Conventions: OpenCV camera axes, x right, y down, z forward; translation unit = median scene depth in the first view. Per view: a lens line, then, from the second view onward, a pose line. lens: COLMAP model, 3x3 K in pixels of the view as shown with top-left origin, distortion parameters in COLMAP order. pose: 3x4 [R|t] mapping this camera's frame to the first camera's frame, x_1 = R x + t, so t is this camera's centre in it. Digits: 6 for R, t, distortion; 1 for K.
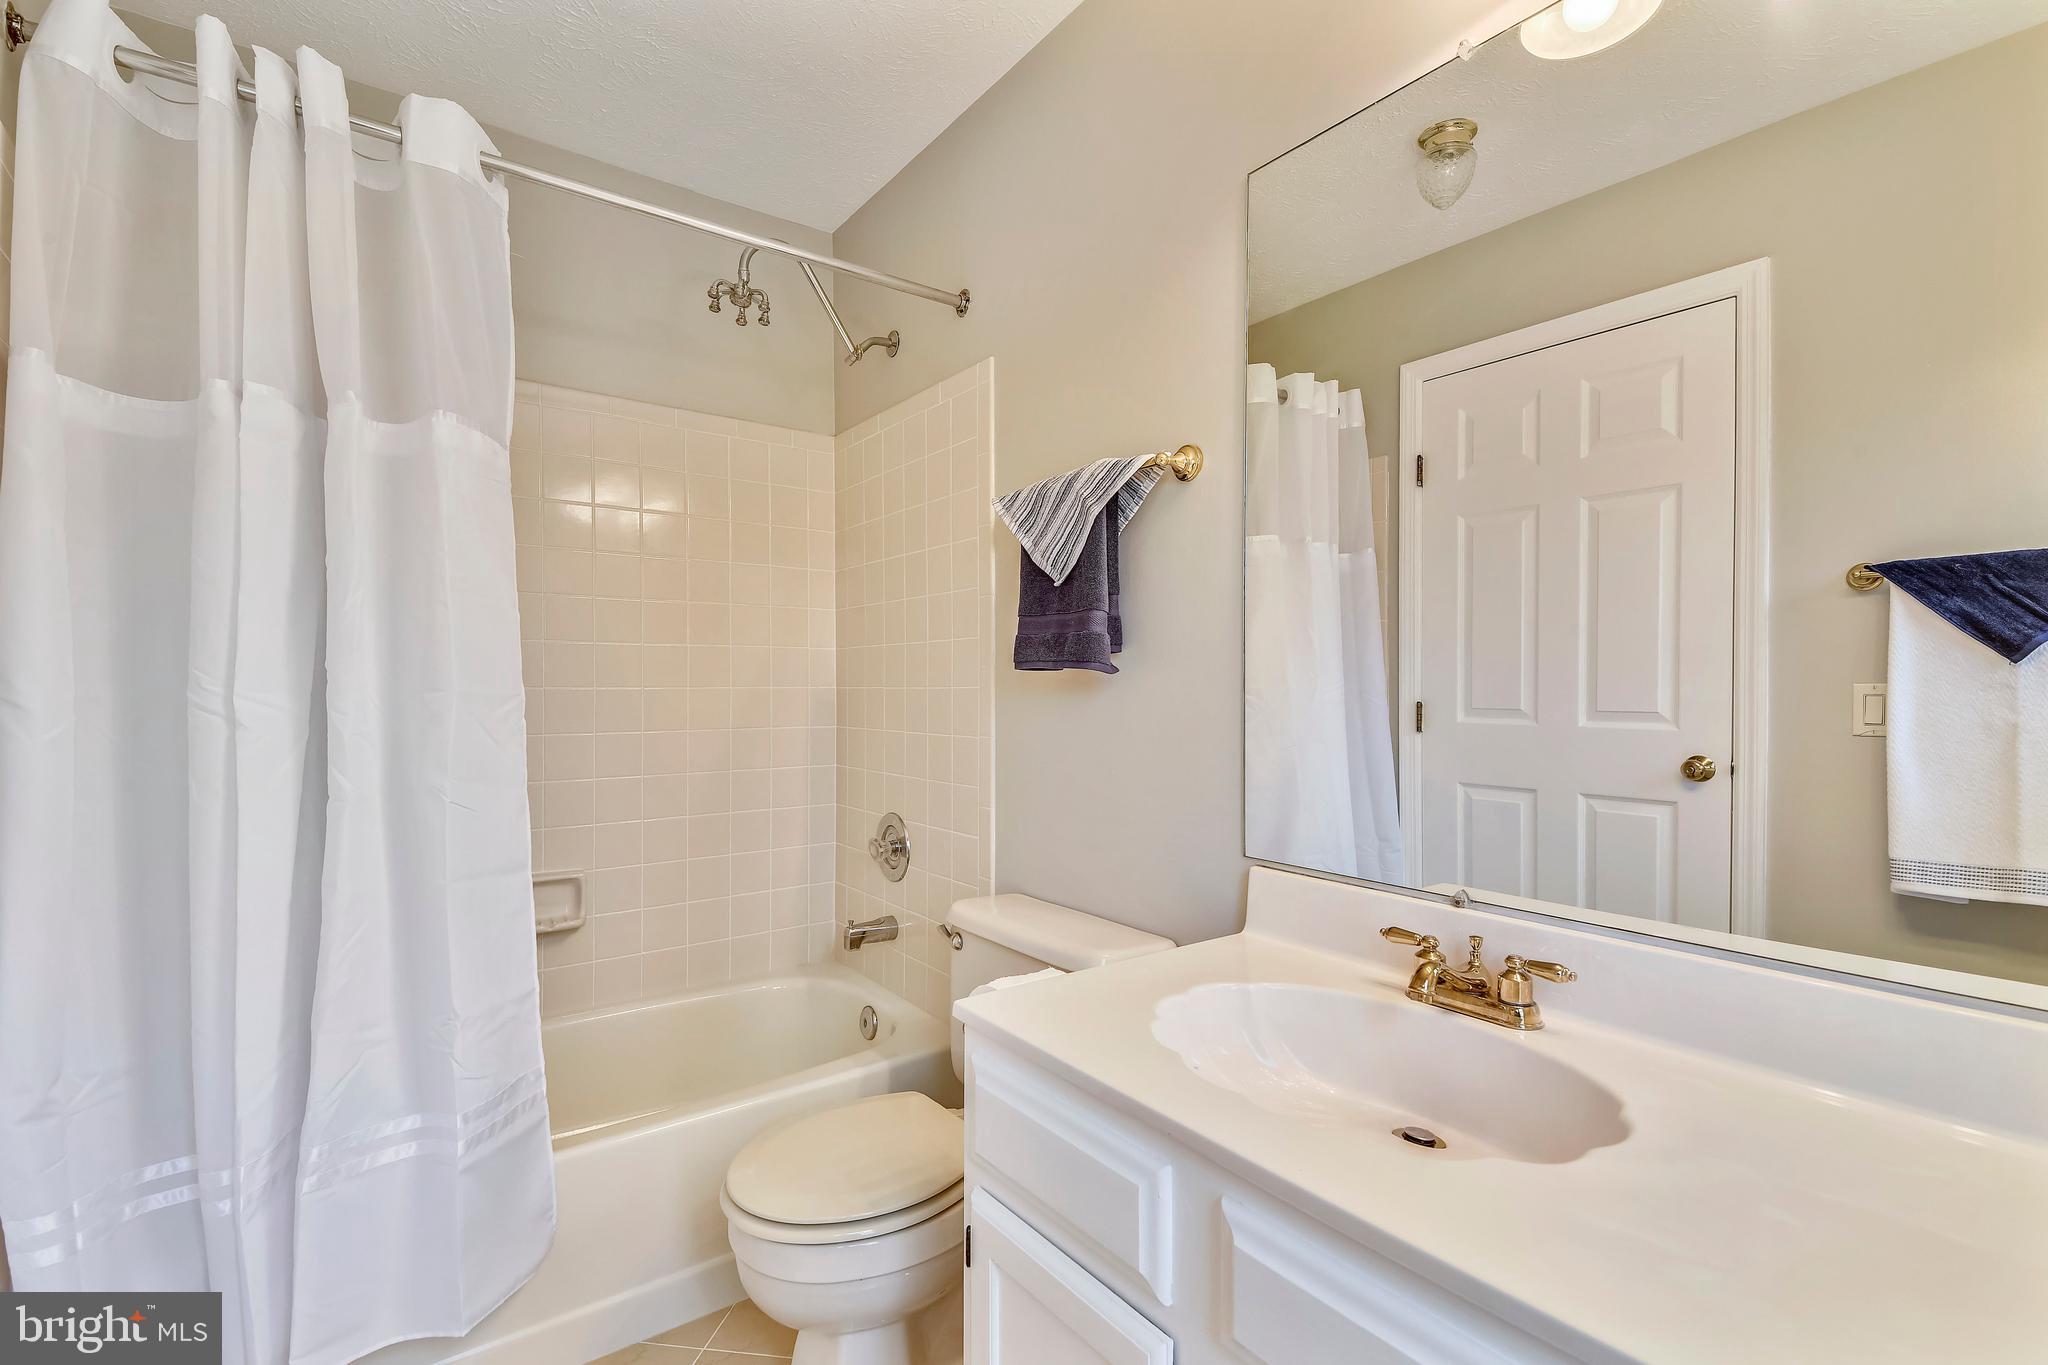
lens RADIAL K [[957.6, 0, 1060.4], [0, 957.6, 684.1], [0, 0, 1]] dist [0.036126, 0.000438]
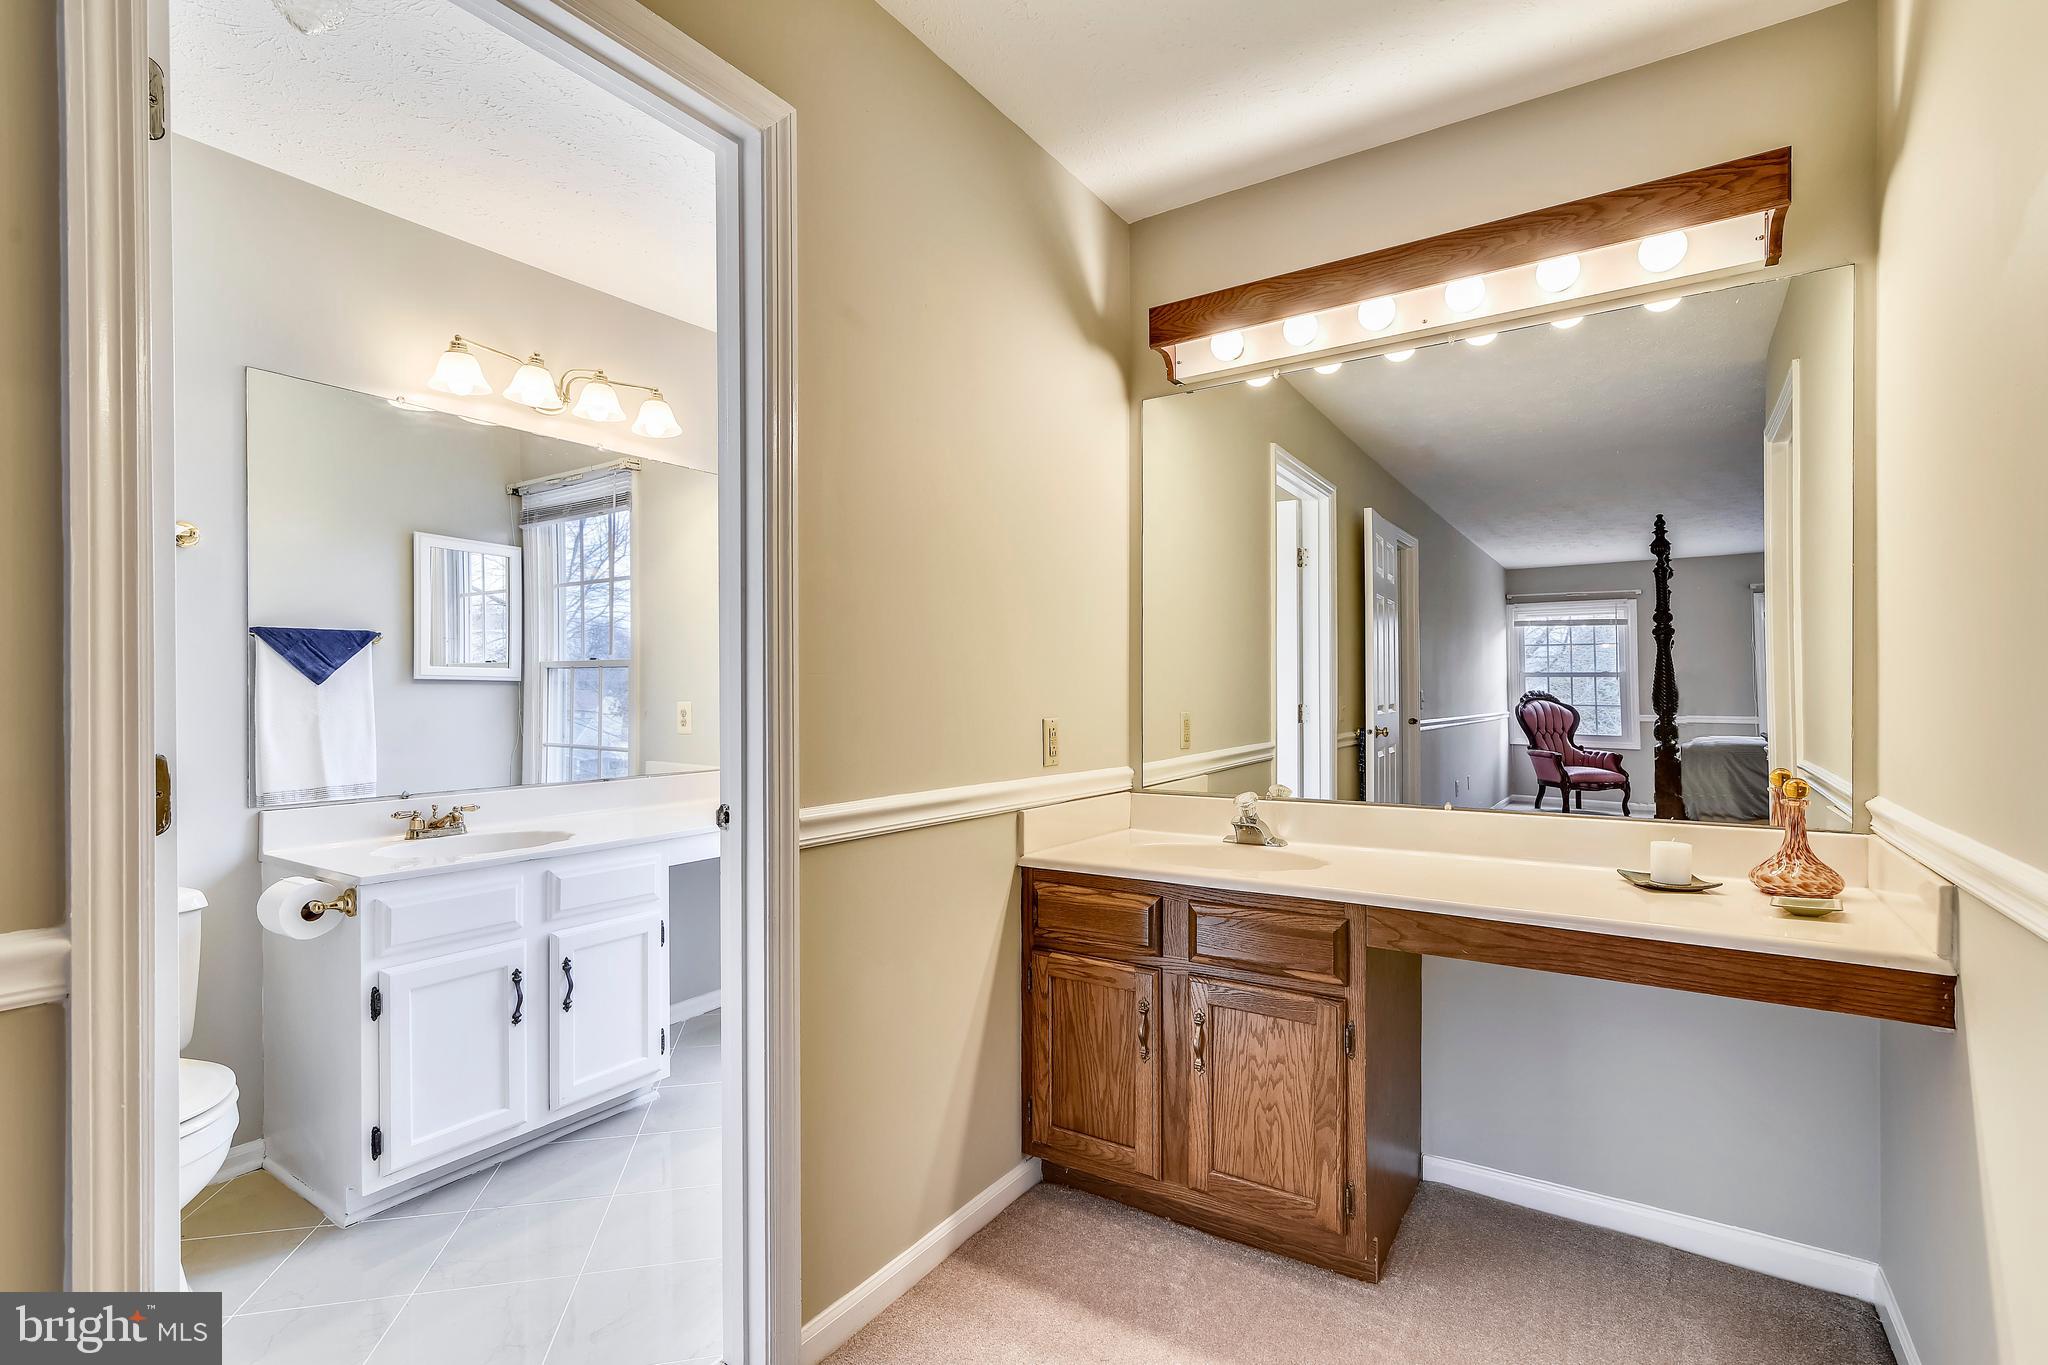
lens RADIAL K [[946.0, 0, 1048.3], [0, 946.0, 675.9], [0, 0, 1]] dist [0.000942, 0.000083]
pose [[-0.345933, 0.010798, 0.938197, -1.382061], [0.014323, 0.999878, -0.006227, -0.005185], [-0.938150, 0.011283, -0.346045, 0.262699]]
